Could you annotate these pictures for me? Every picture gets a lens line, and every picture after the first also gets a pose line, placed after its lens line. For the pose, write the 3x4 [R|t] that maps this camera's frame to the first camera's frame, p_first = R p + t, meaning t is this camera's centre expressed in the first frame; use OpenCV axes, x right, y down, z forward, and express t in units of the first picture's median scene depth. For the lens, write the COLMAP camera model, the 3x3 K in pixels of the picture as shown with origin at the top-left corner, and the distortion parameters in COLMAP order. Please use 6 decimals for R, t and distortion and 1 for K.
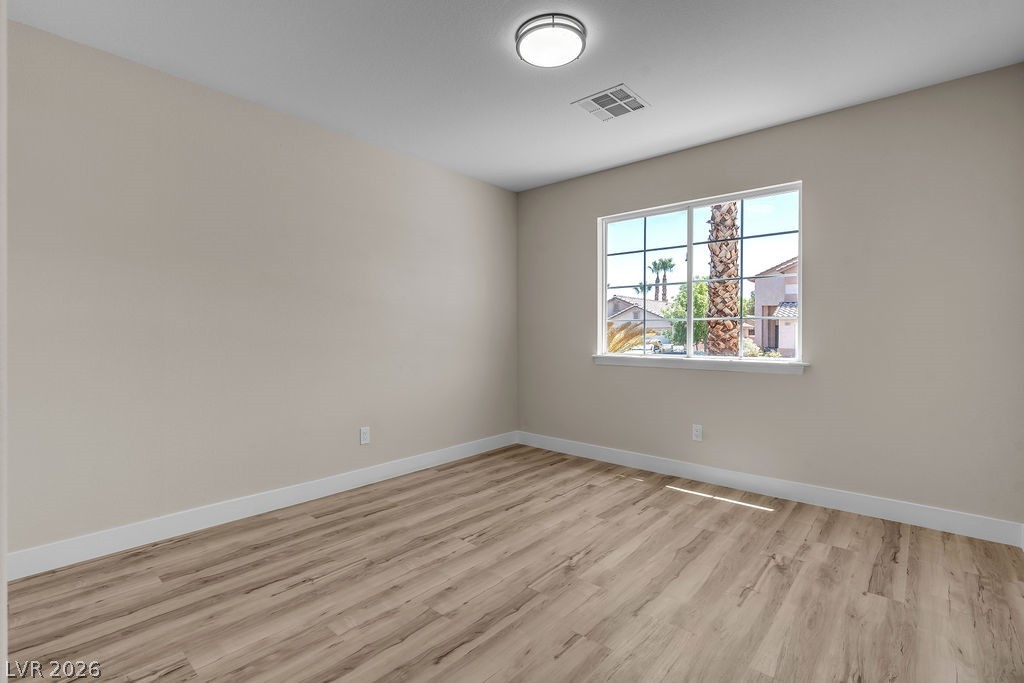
lens RADIAL K [[465.8, 0, 507.1], [0, 465.8, 327.5], [0, 0, 1]] dist [-0.005070, 0.000337]
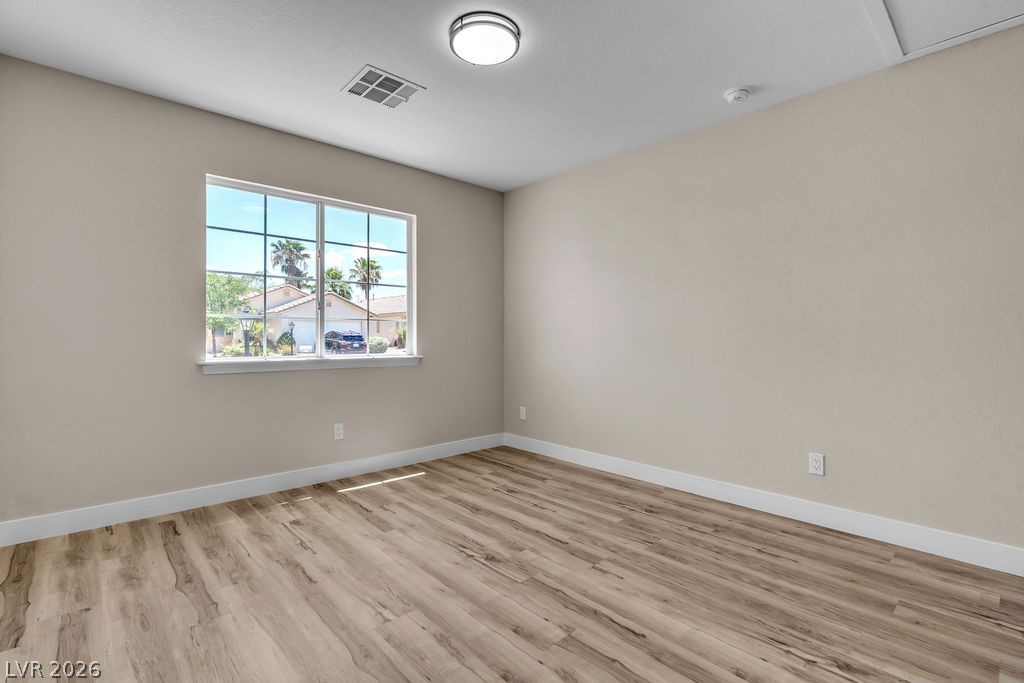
lens RADIAL K [[472.1, 0, 504.9], [0, 472.1, 320.9], [0, 0, 1]] dist [-0.005163, 0.000284]
pose [[0.105257, 0.031553, 0.993944, -0.677468], [-0.017957, 0.999394, -0.029824, 0.013525], [-0.994283, -0.014709, 0.105759, 0.633337]]
